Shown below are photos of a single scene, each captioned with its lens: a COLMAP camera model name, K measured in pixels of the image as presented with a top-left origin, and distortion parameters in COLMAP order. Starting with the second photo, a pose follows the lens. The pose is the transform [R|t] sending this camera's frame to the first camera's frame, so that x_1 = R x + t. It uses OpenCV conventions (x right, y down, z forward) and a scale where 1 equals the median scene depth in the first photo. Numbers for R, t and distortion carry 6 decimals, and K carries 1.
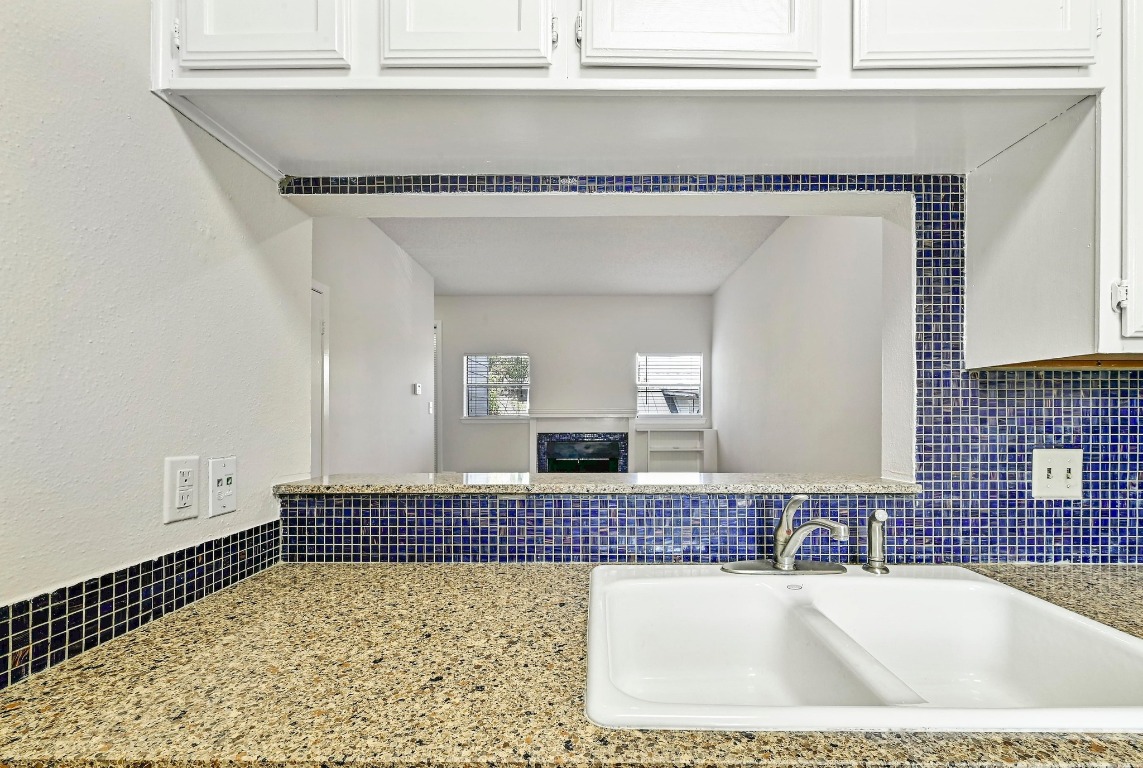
lens RADIAL K [[464.0, 0, 579.7], [0, 464.0, 418.2], [0, 0, 1]] dist [0.000926, 0.000487]
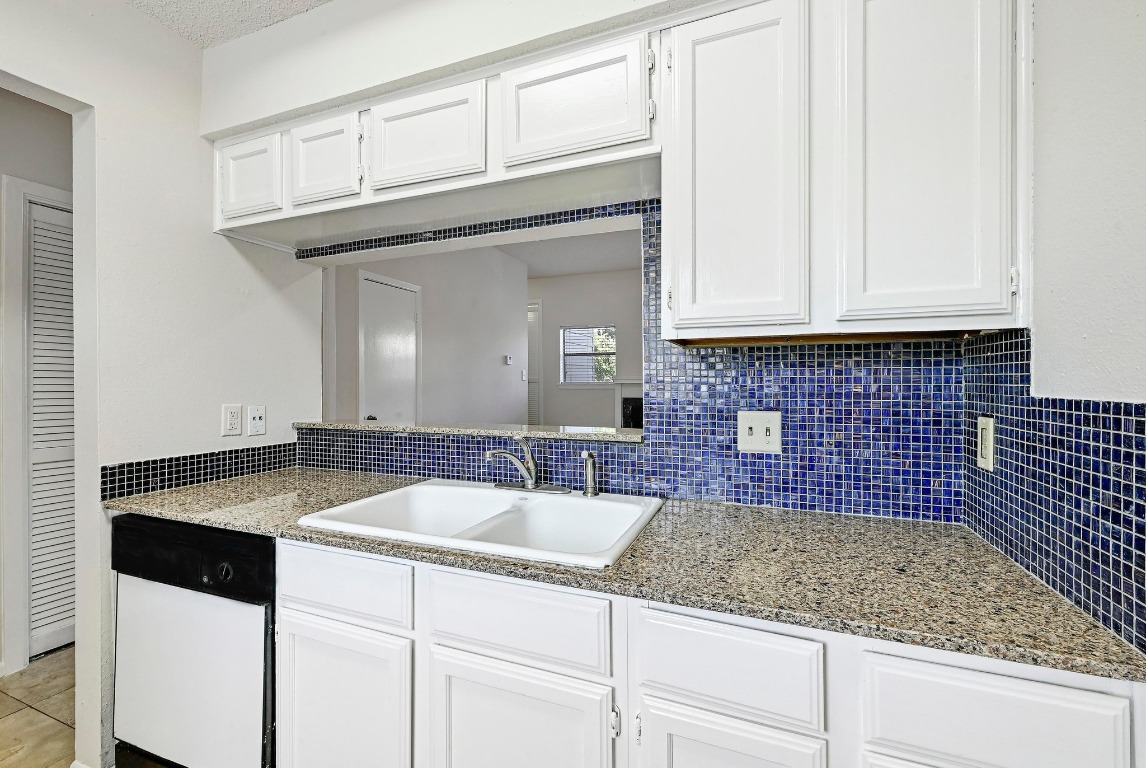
lens RADIAL K [[465.2, 0, 570.3], [0, 465.2, 382.7], [0, 0, 1]] dist [0.000926, 0.000487]
pose [[0.934013, -0.001532, -0.357236, 1.000048], [0.001220, 0.999999, -0.001099, -0.006969], [0.357237, 0.000590, 0.934014, -0.302941]]
